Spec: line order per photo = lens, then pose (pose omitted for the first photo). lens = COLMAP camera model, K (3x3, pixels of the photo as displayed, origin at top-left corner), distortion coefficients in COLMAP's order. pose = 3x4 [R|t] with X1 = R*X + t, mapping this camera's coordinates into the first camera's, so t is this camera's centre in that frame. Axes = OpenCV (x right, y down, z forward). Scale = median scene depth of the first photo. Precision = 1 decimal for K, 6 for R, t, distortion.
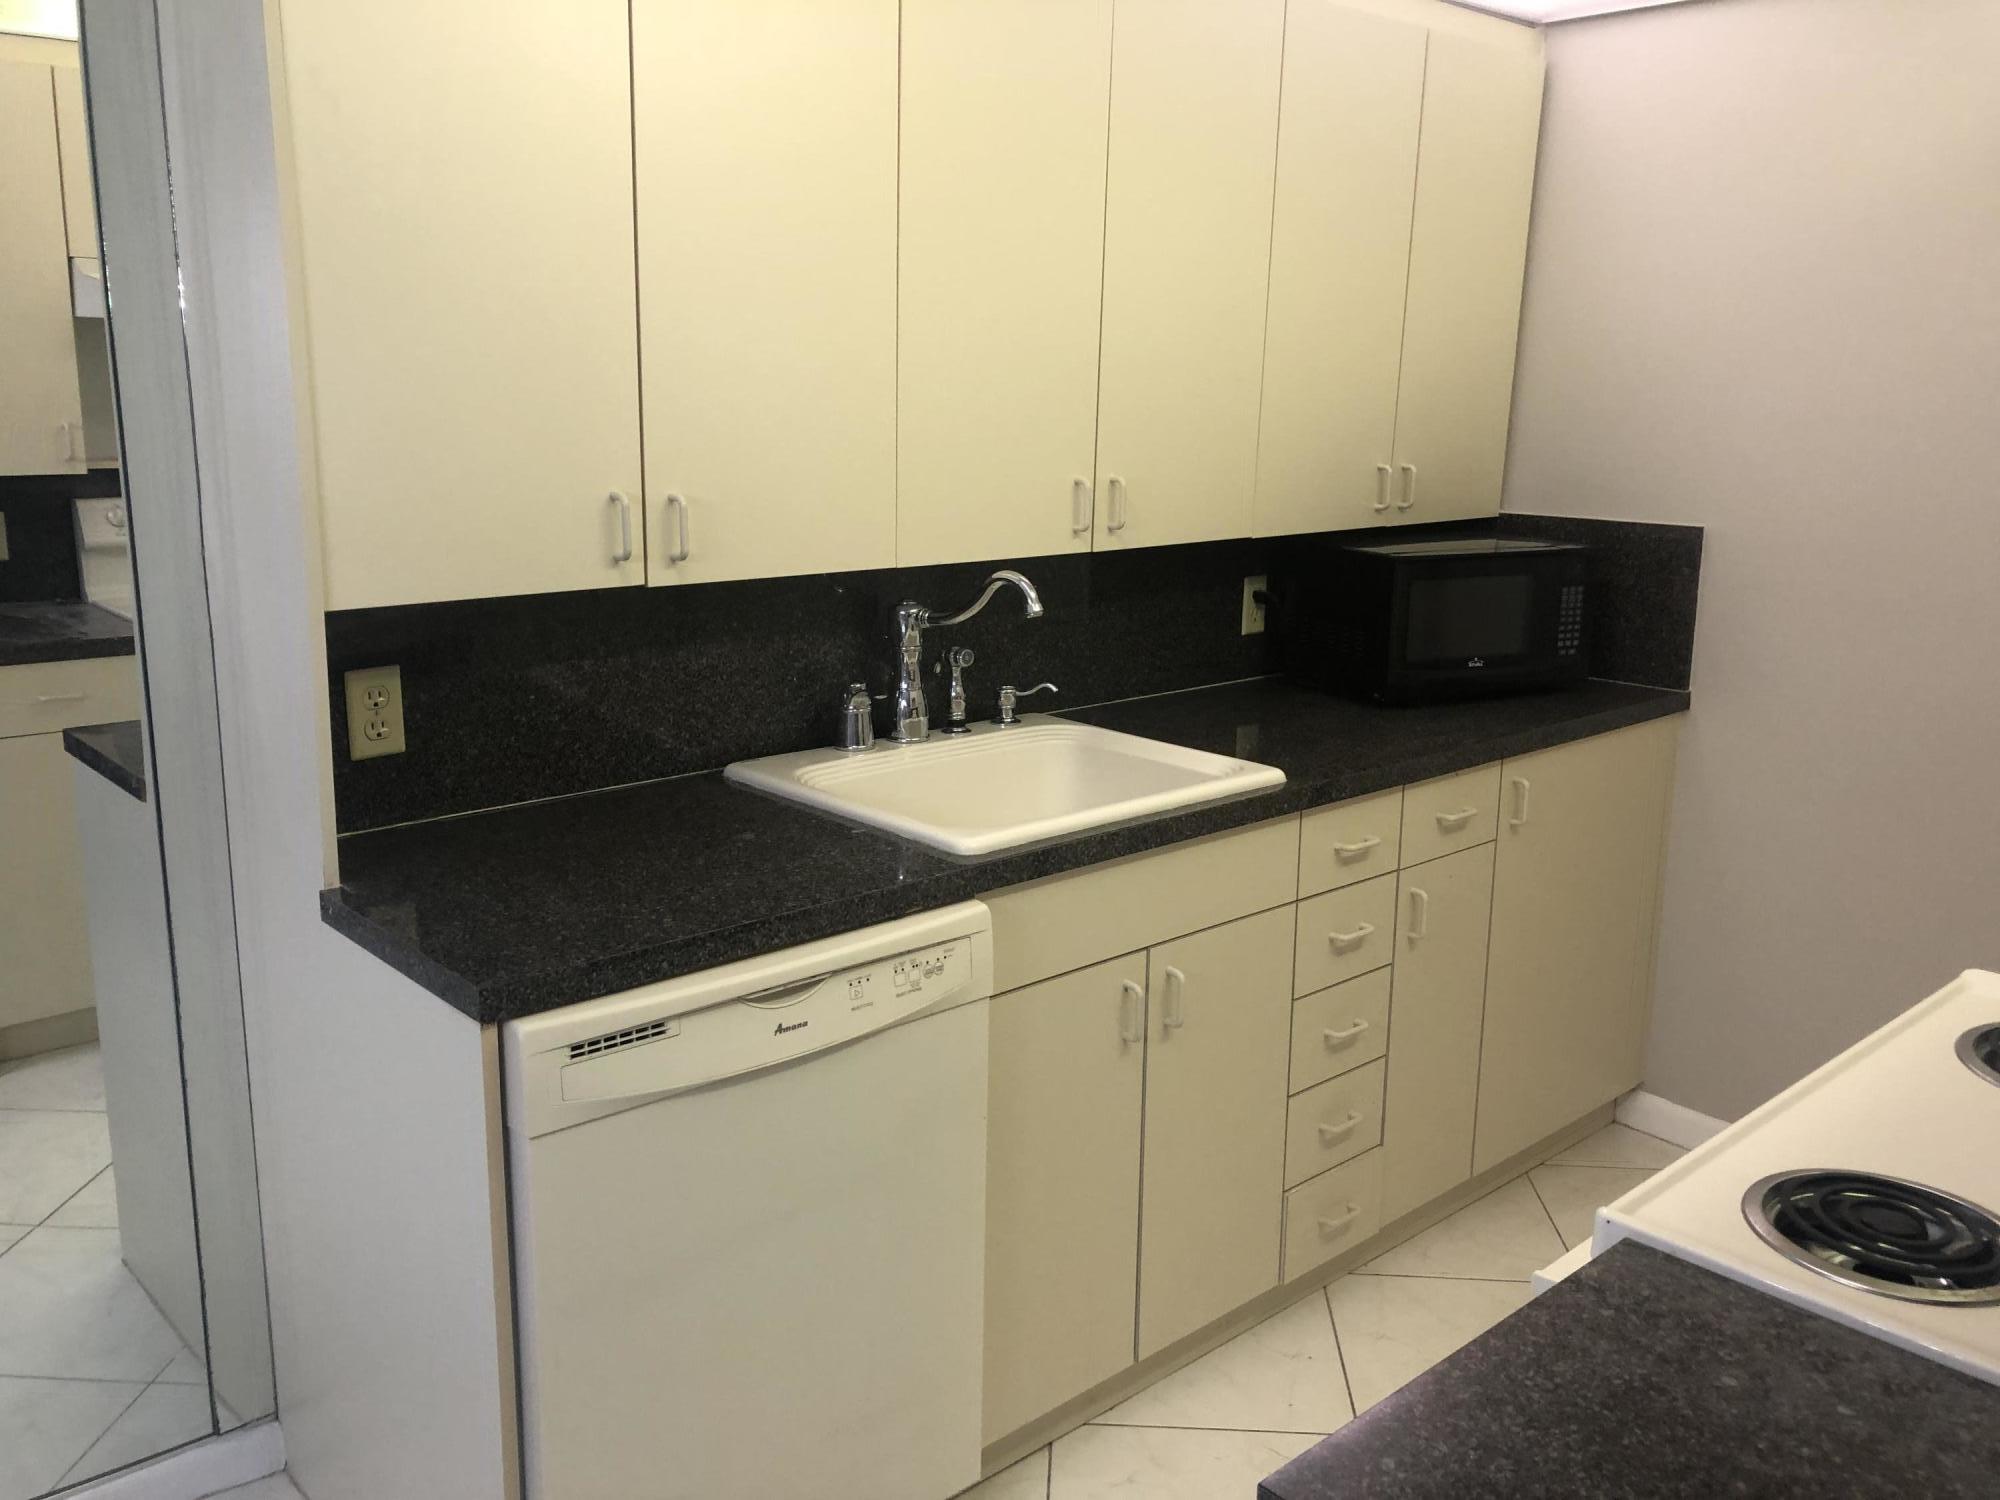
lens RADIAL K [[1629.9, 0, 1019.6], [0, 1629.9, 736.9], [0, 0, 1]] dist [0.031411, -0.051452]
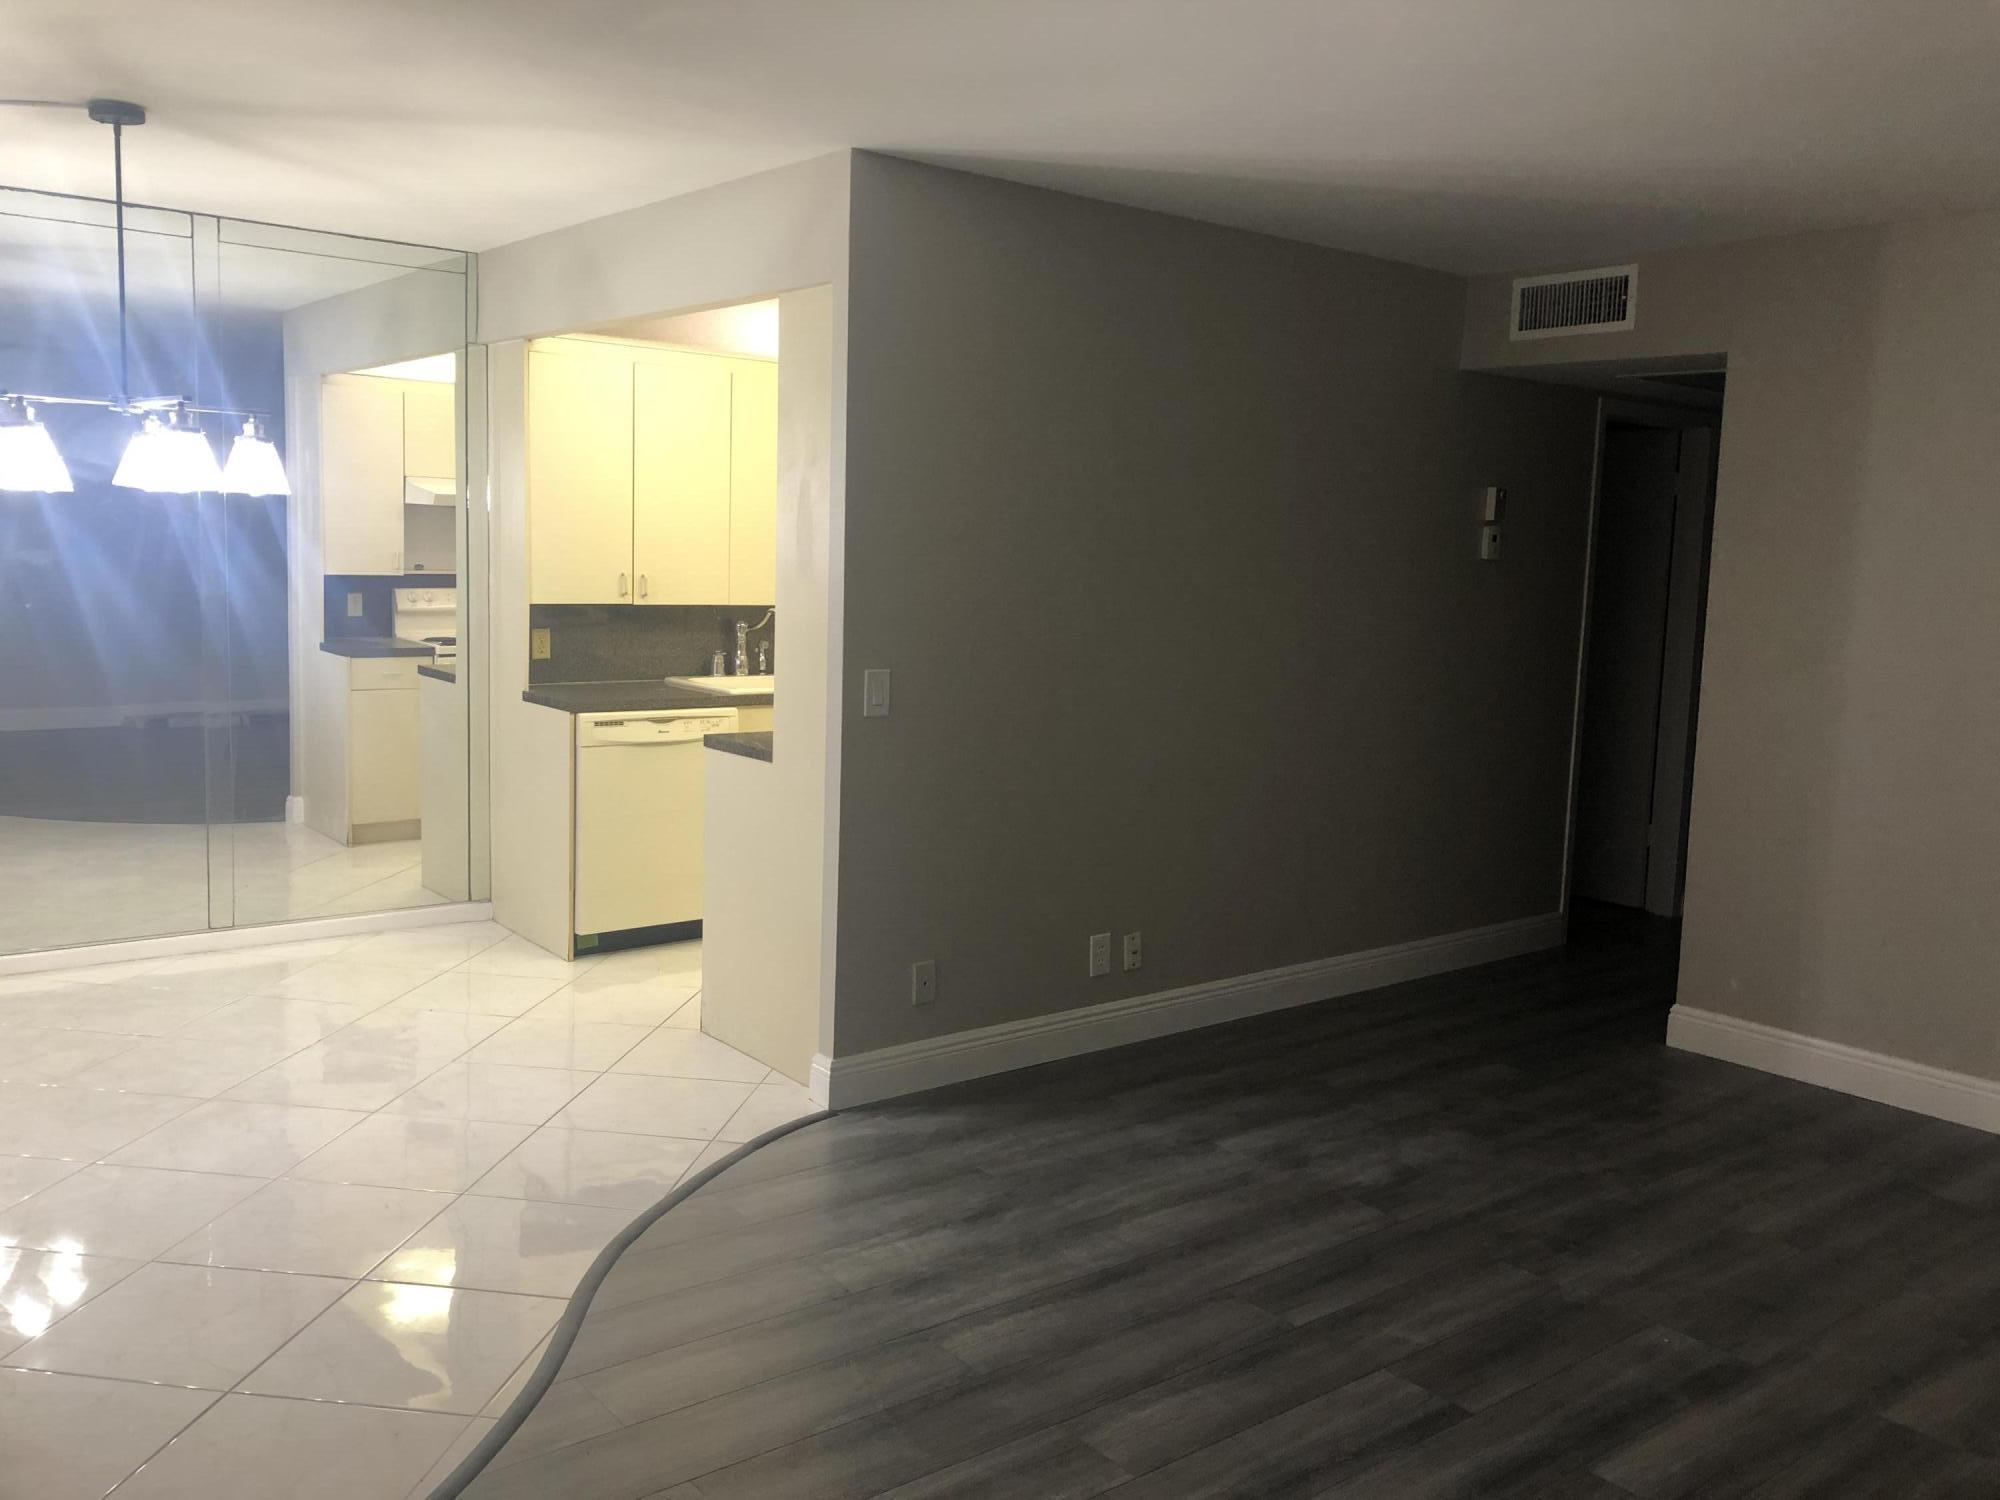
lens RADIAL K [[1629.9, 0, 1020.0], [0, 1629.9, 728.5], [0, 0, 1]] dist [0.031411, -0.051452]
pose [[0.997685, 0.020941, -0.064699, 0.686290], [-0.027326, 0.994667, -0.099449, 0.417791], [0.062272, 0.100987, 0.992937, -1.925935]]
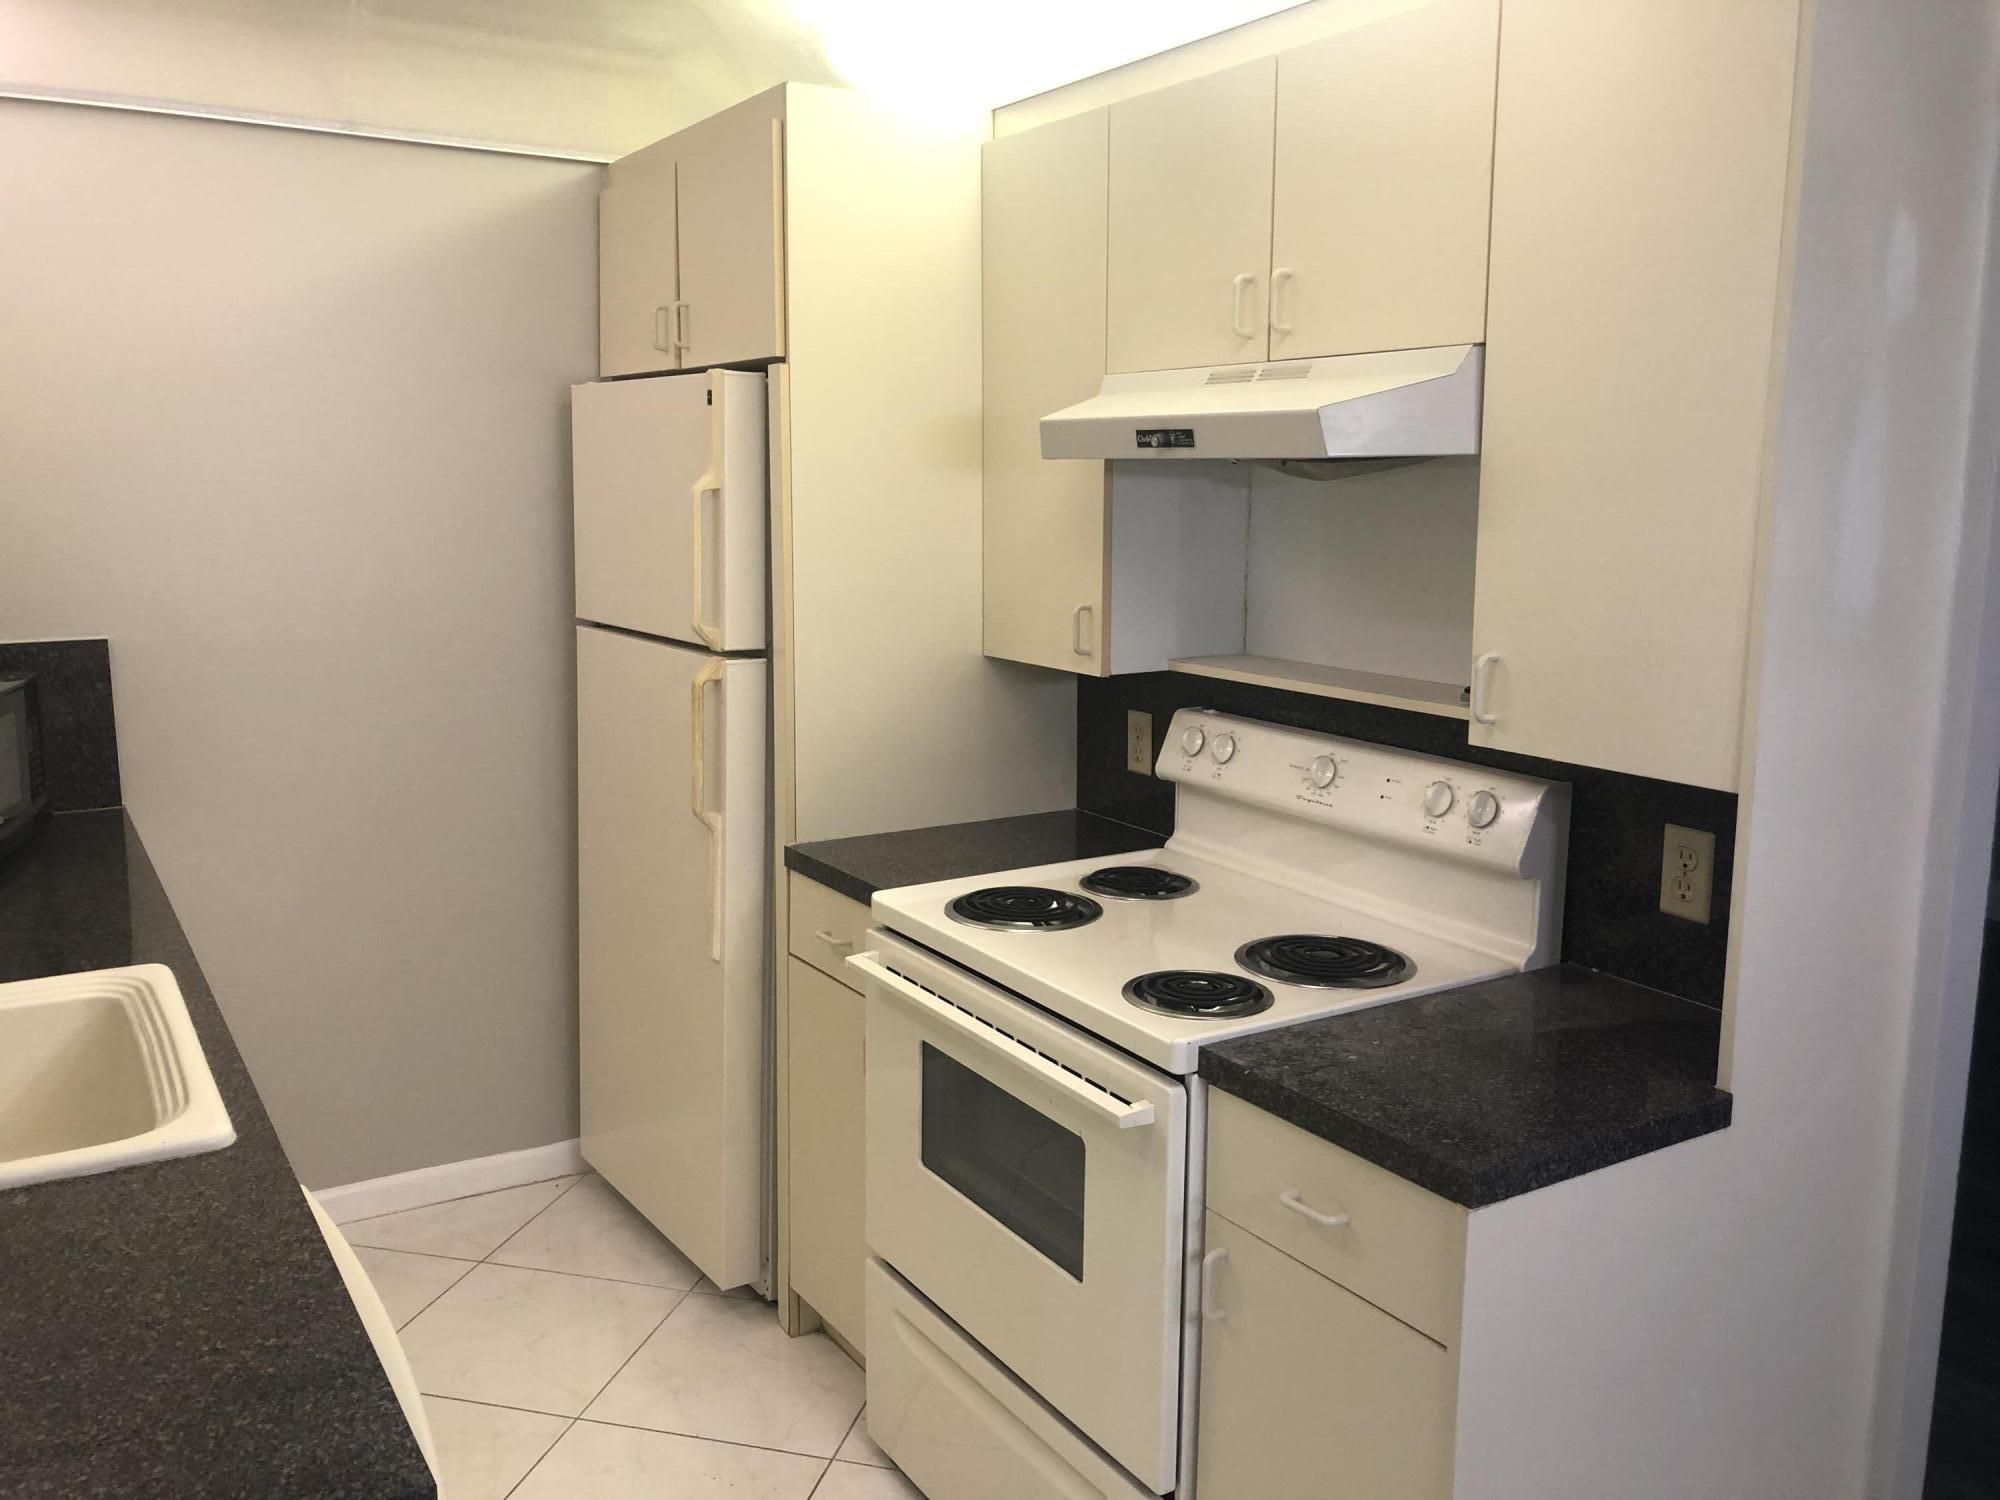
lens RADIAL K [[1629.9, 0, 999.2], [0, 1629.9, 747.0], [0, 0, 1]] dist [0.031411, -0.051452]
pose [[0.198842, -0.179156, 0.963517, -0.696584], [0.207453, 0.968564, 0.137282, -0.145796], [-0.957823, 0.172587, 0.229758, 0.452946]]
